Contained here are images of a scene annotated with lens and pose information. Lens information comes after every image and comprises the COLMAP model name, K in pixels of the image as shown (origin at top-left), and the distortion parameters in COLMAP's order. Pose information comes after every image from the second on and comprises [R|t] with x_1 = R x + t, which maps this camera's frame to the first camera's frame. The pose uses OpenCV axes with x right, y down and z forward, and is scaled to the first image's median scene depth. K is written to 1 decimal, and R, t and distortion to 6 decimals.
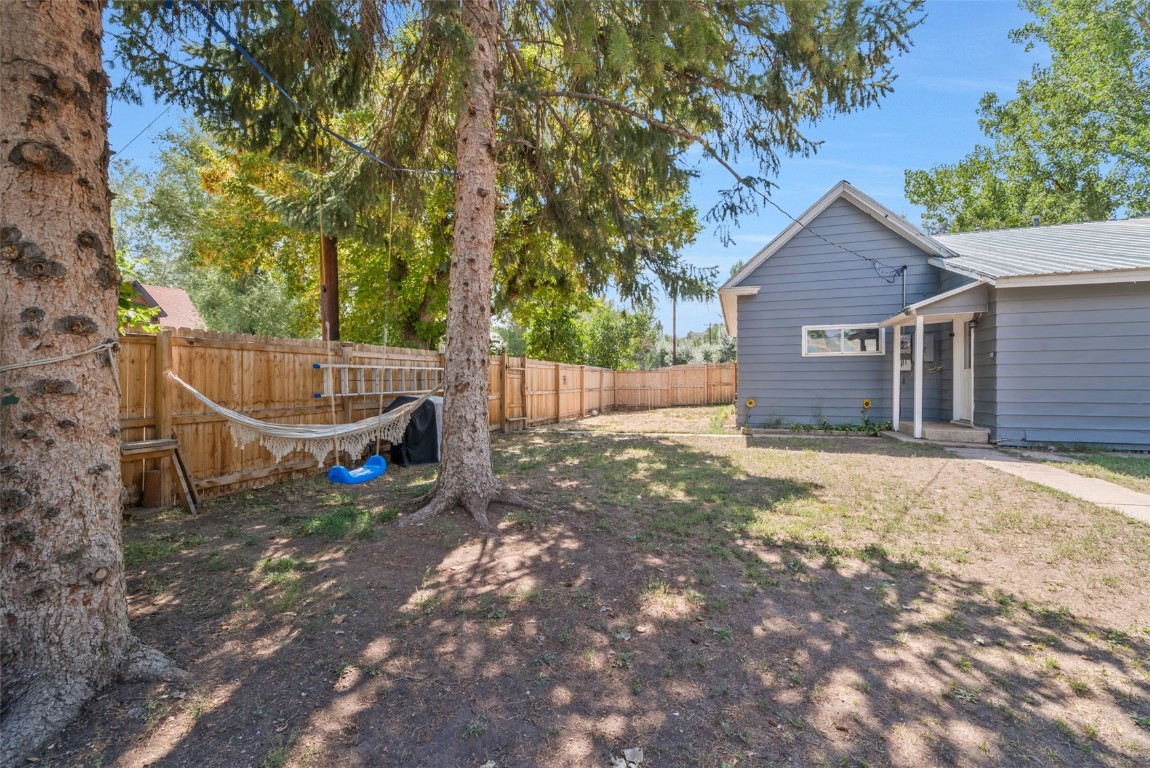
lens RADIAL K [[497.5, 0, 575.2], [0, 497.5, 381.2], [0, 0, 1]] dist [-0.000004, -0.000015]
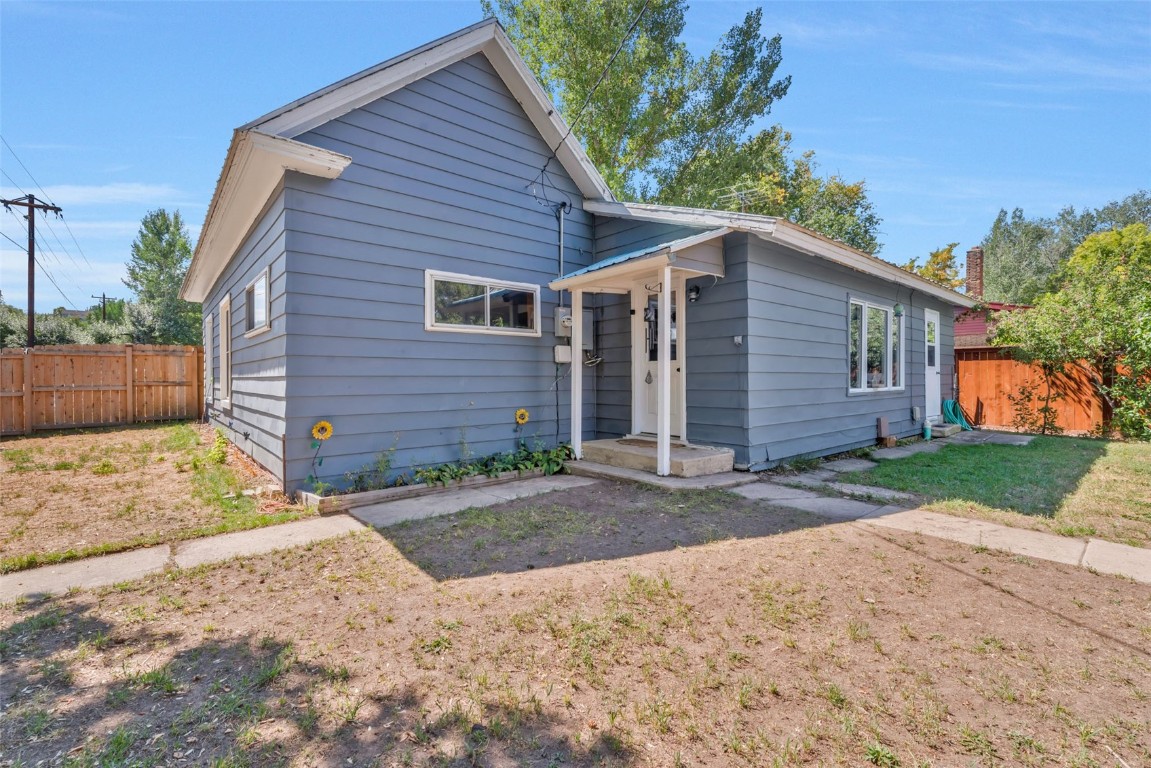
lens RADIAL K [[498.0, 0, 576.9], [0, 498.0, 375.4], [0, 0, 1]] dist [-0.000004, -0.000015]
pose [[0.511845, 0.006116, 0.859056, 0.100422], [0.000107, 0.999974, -0.007184, 0.000921], [-0.859078, 0.003769, 0.511831, 0.602076]]
